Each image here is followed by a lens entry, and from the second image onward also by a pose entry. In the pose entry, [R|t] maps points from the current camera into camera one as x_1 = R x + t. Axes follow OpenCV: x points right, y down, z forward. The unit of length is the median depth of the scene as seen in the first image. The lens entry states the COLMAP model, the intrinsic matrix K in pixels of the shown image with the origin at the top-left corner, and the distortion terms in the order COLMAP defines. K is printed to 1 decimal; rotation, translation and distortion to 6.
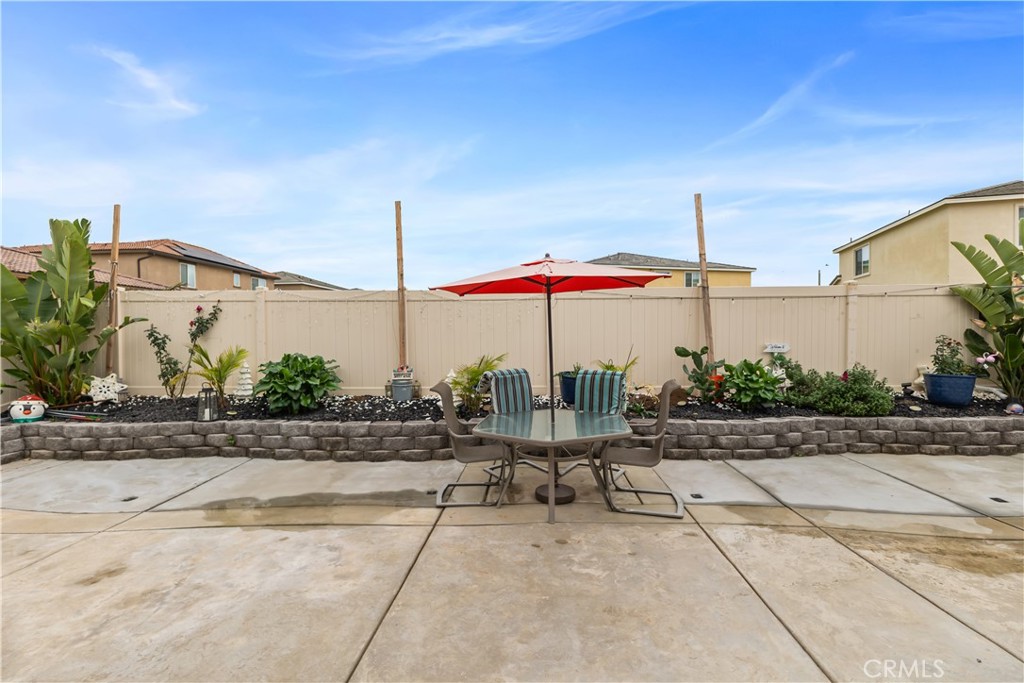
lens RADIAL K [[445.5, 0, 513.3], [0, 445.5, 338.4], [0, 0, 1]] dist [0.020524, -0.006675]
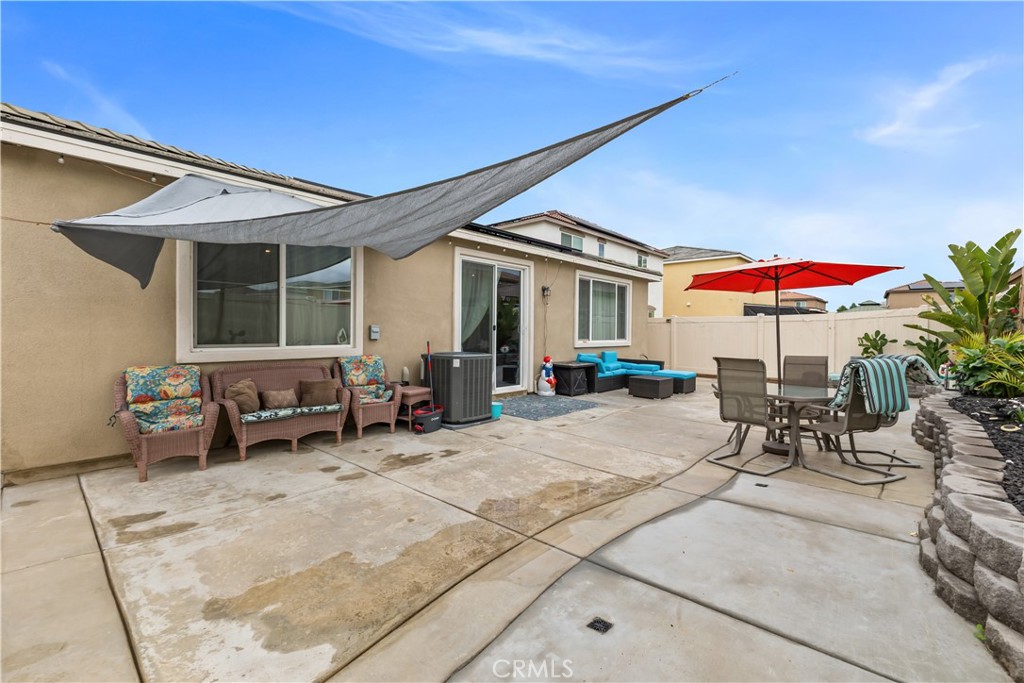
lens RADIAL K [[457.3, 0, 509.8], [0, 457.3, 330.6], [0, 0, 1]] dist [0.021070, -0.000583]
pose [[-0.646341, 0.004419, -0.763036, 1.468704], [-0.007842, 0.999892, 0.012434, 0.017012], [0.763008, 0.014021, -0.646237, 1.196300]]
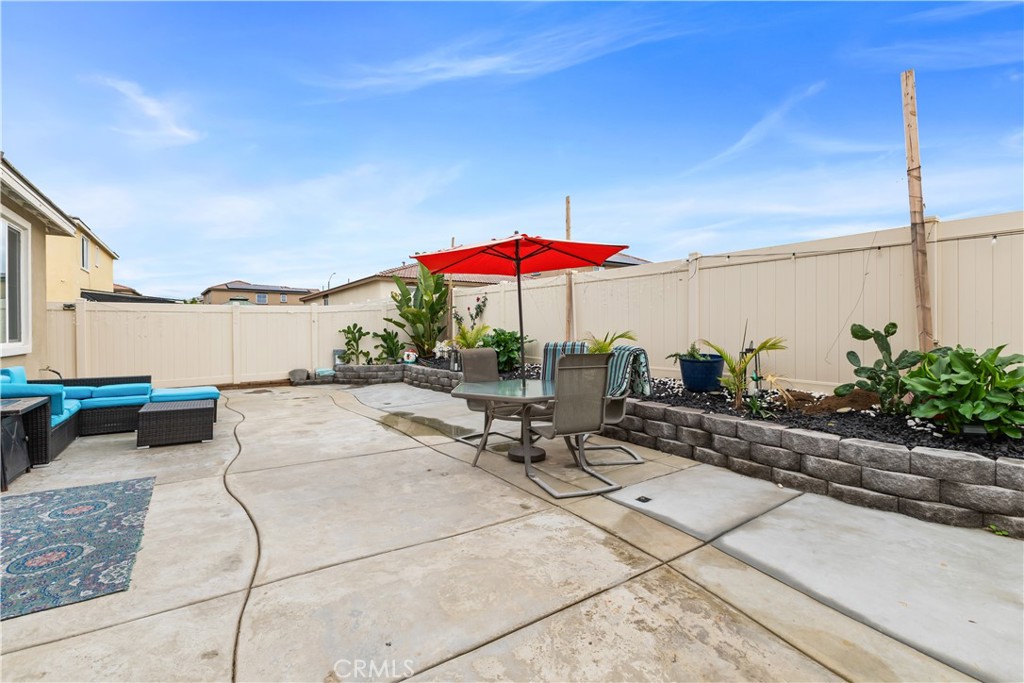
lens RADIAL K [[447.9, 0, 512.0], [0, 447.9, 341.5], [0, 0, 1]] dist [0.009651, -0.000210]
pose [[0.600510, 0.031138, -0.799011, 0.889954], [-0.009407, 0.999447, 0.031879, 0.042253], [0.799562, -0.011628, 0.600471, 0.319284]]
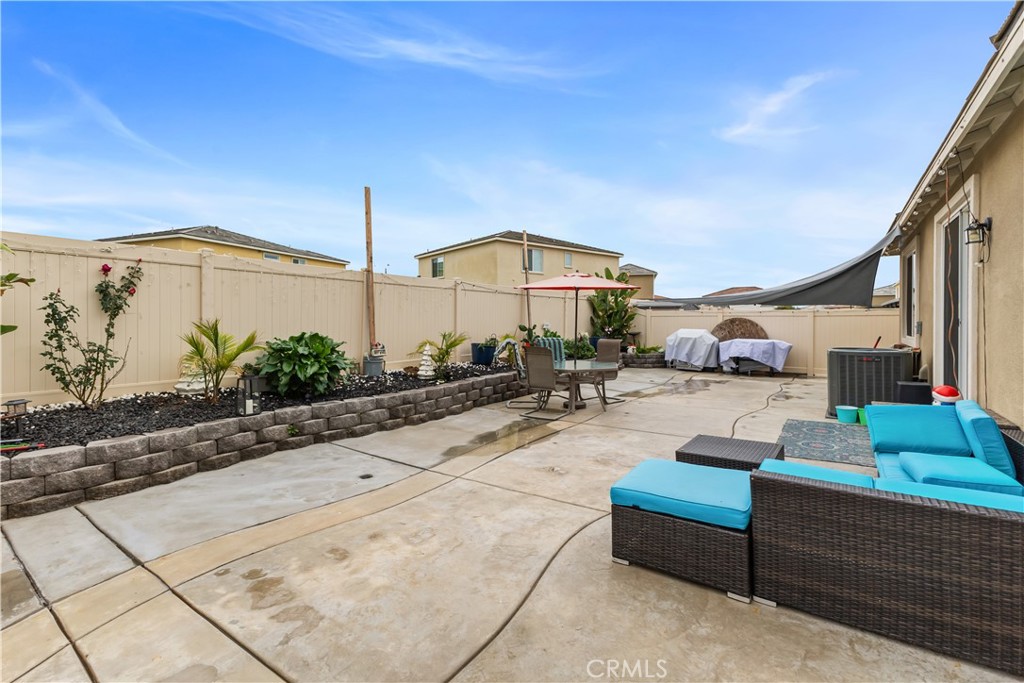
lens RADIAL K [[457.3, 0, 509.8], [0, 457.3, 330.6], [0, 0, 1]] dist [0.021070, -0.000583]
pose [[0.558848, -0.010525, 0.829203, -1.501300], [0.000517, 0.999924, 0.012343, 0.027260], [-0.829270, -0.006469, 0.558811, 0.187549]]
